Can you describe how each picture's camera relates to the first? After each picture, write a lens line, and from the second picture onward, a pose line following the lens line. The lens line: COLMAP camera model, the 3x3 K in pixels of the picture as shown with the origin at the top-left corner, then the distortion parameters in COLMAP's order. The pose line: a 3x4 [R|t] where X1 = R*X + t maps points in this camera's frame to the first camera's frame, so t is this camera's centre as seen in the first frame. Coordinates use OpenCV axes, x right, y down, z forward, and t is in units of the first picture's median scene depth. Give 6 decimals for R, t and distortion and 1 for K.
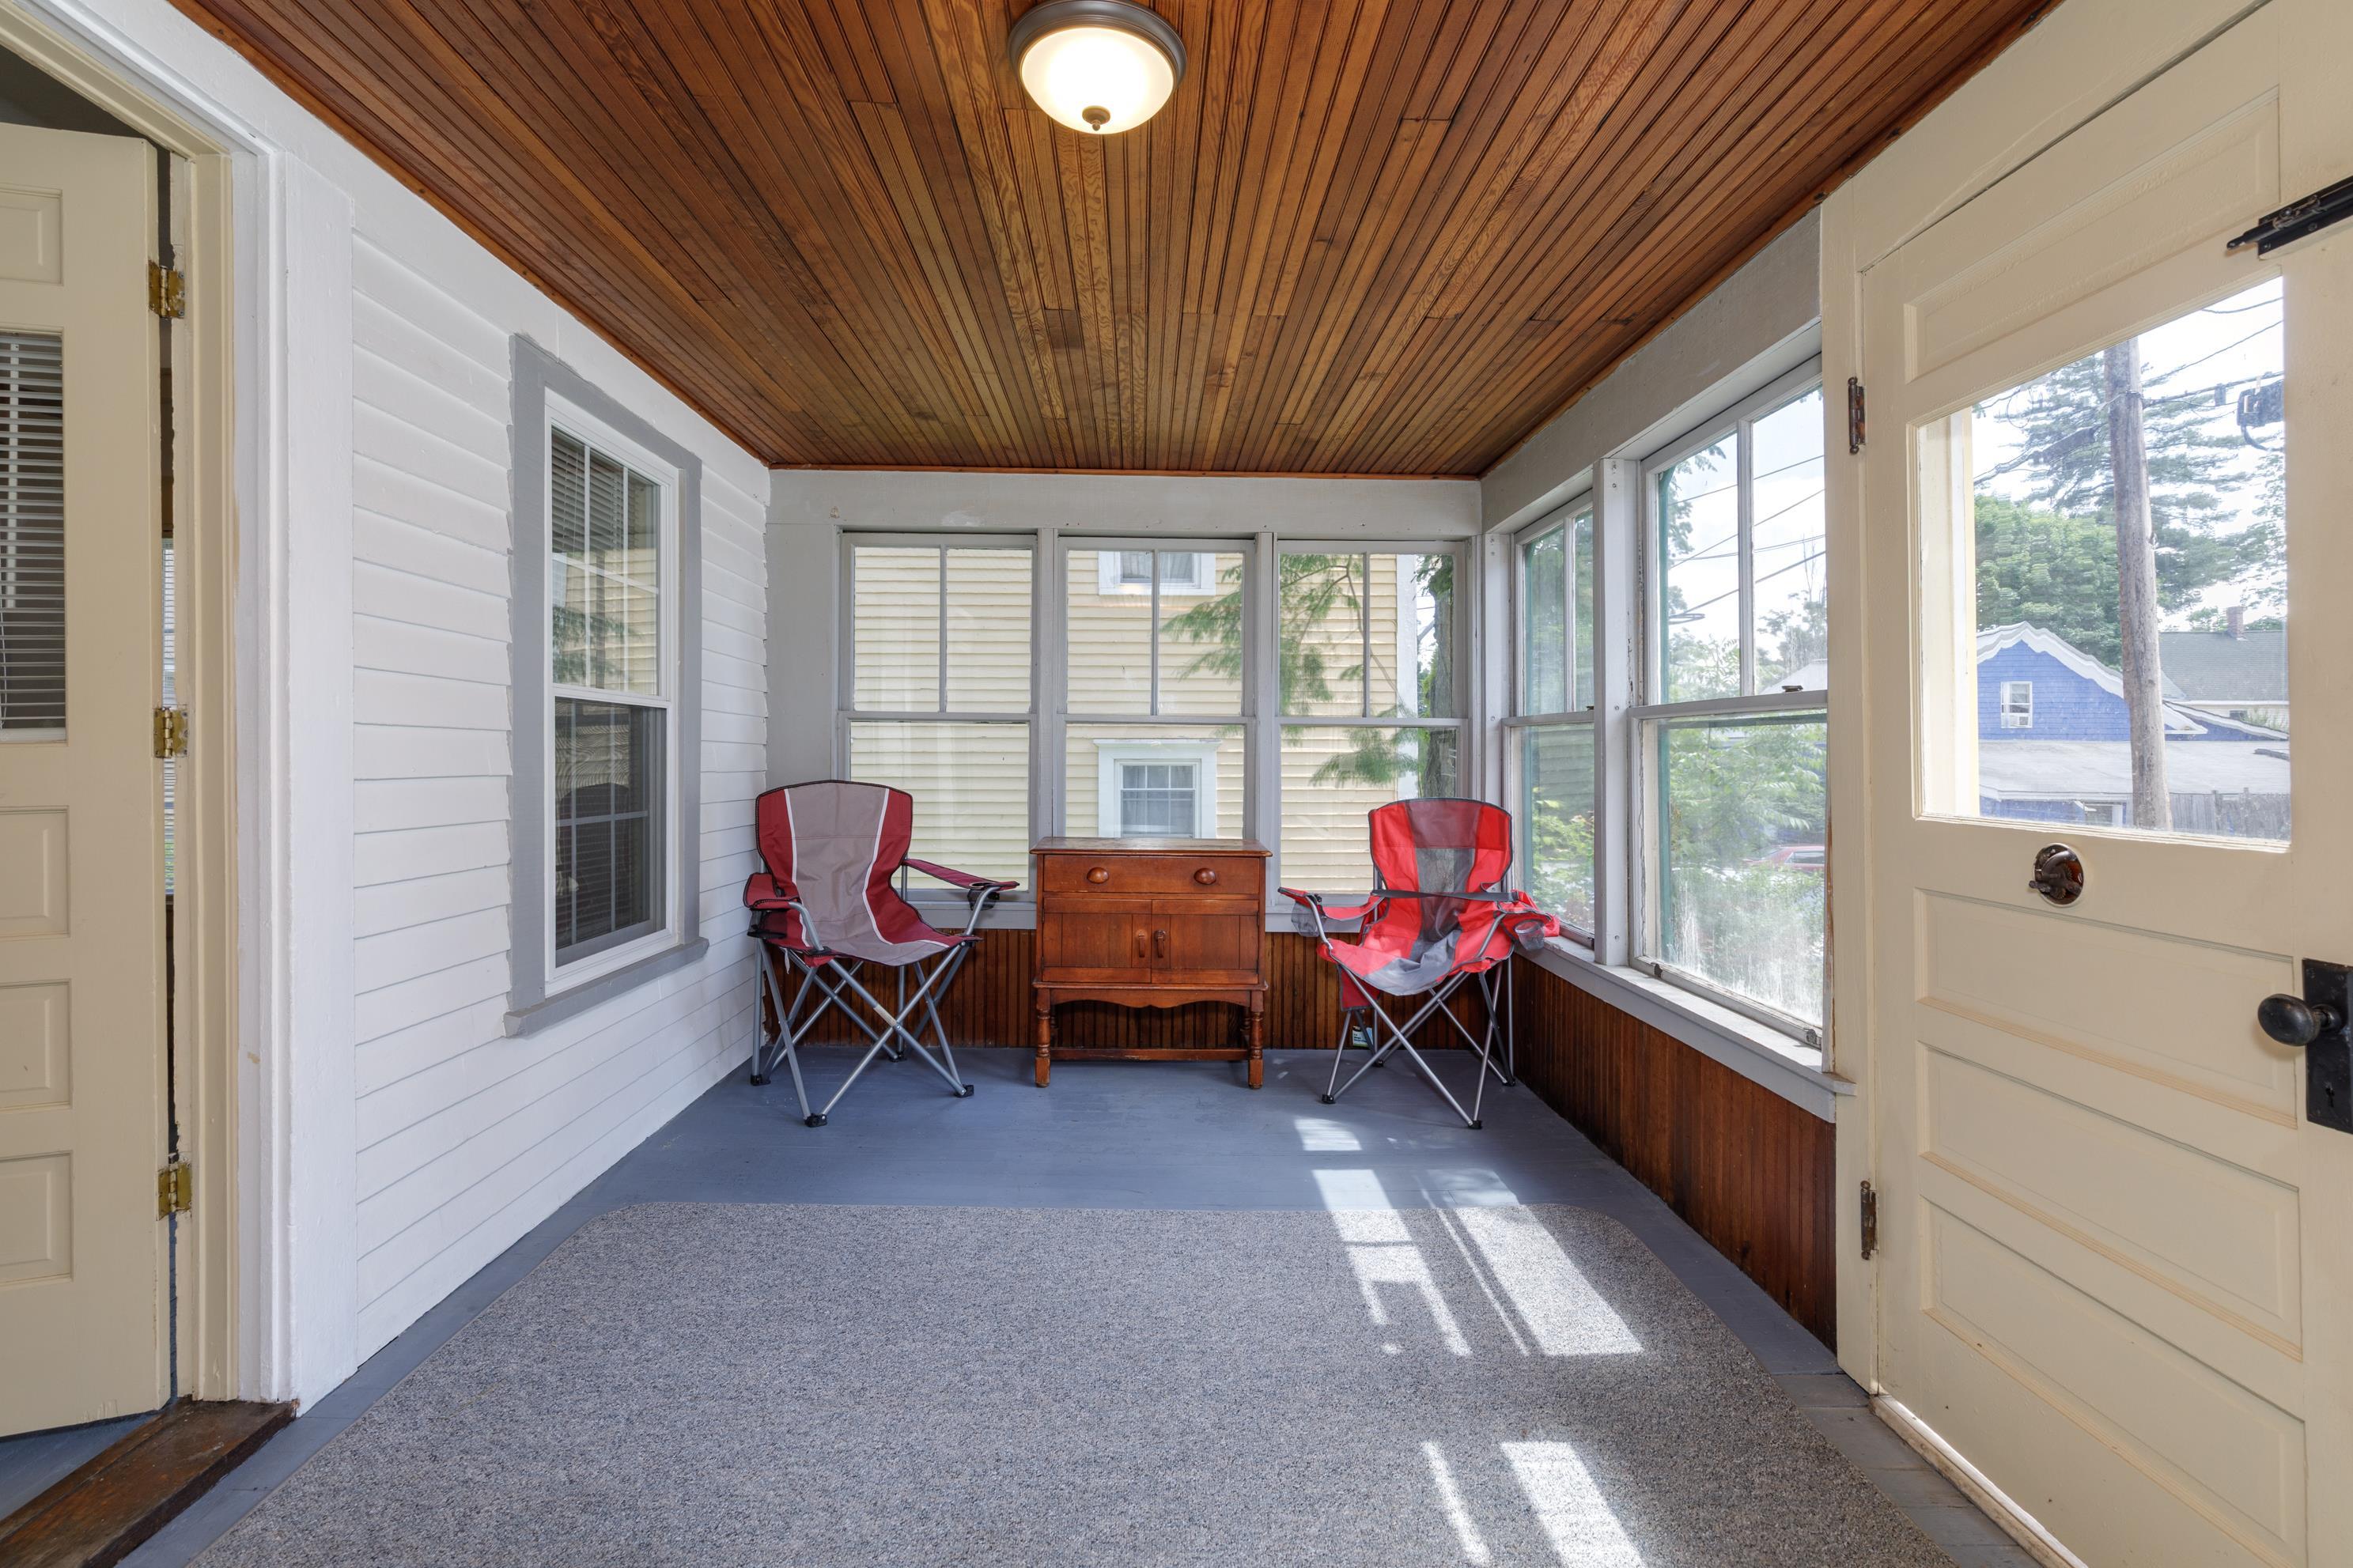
lens RADIAL K [[1055.8, 0, 1186.6], [0, 1055.8, 720.2], [0, 0, 1]] dist [-0.002625, -0.000405]
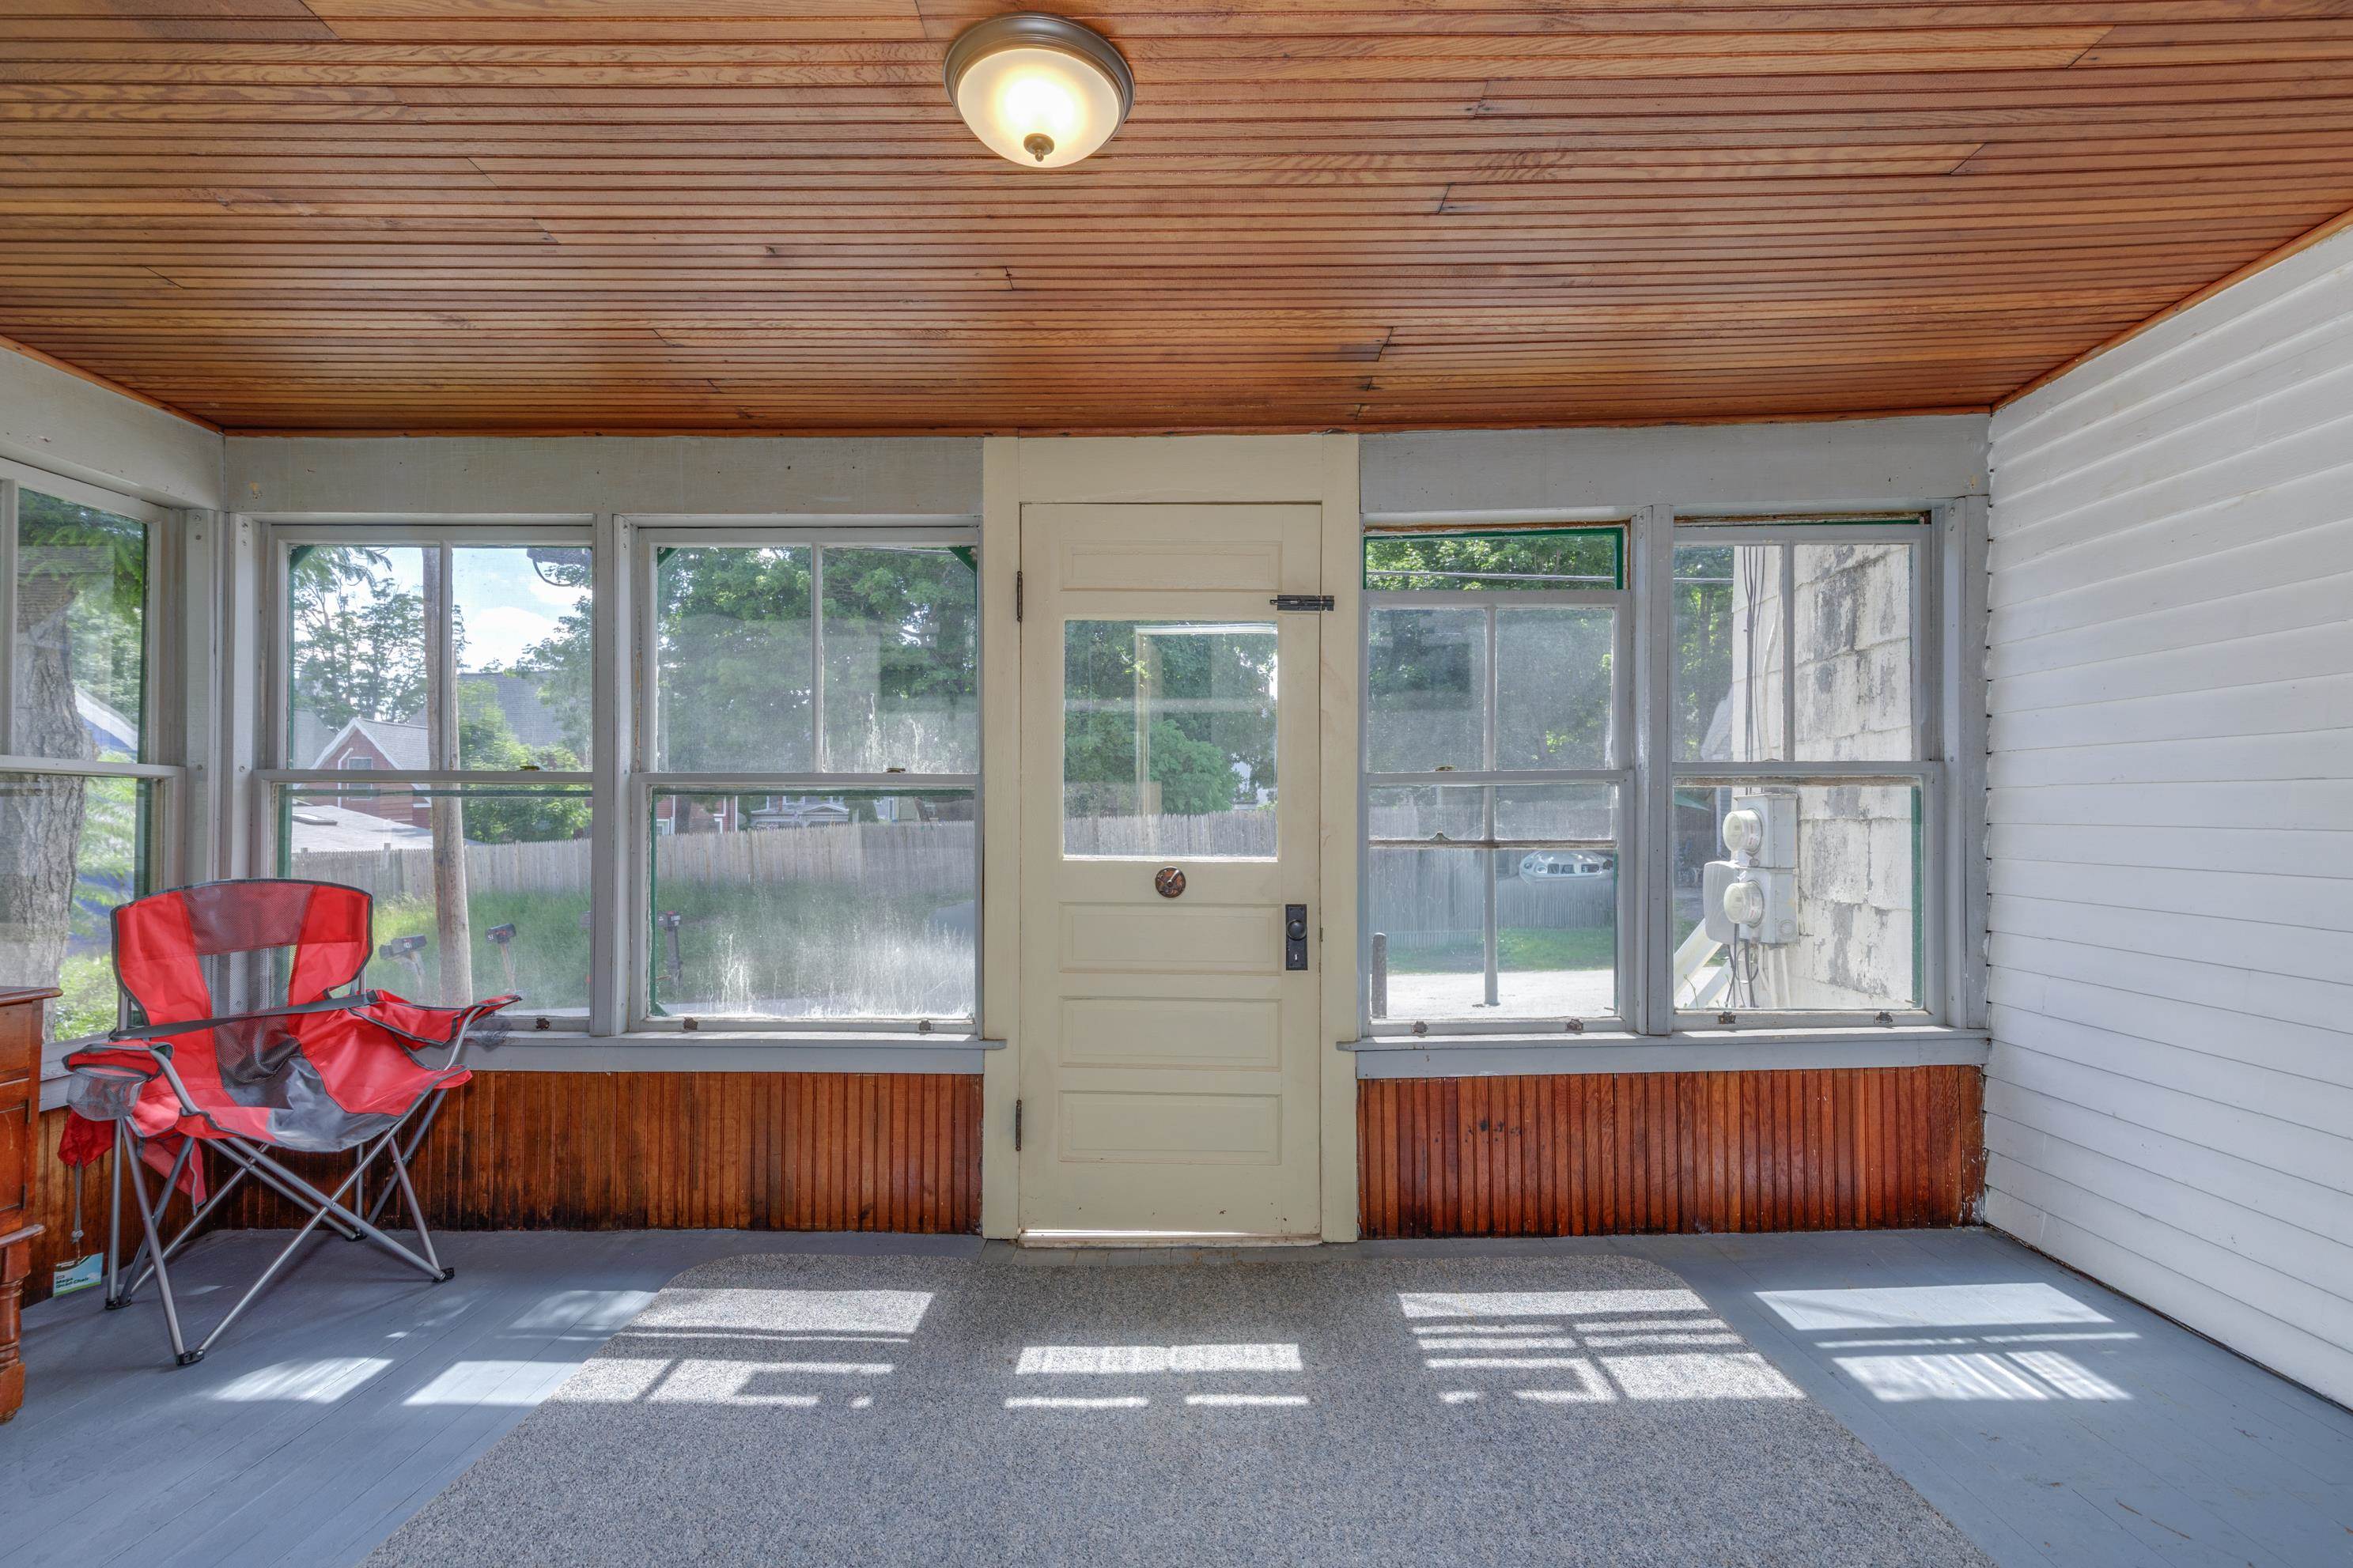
lens RADIAL K [[1092.3, 0, 1139.1], [0, 1092.3, 779.3], [0, 0, 1]] dist [-0.001367, -0.000079]
pose [[0.069997, 0.029086, 0.997123, -0.733933], [-0.035662, 0.999009, -0.026637, 0.006743], [-0.996910, -0.033695, 0.070965, 0.572106]]
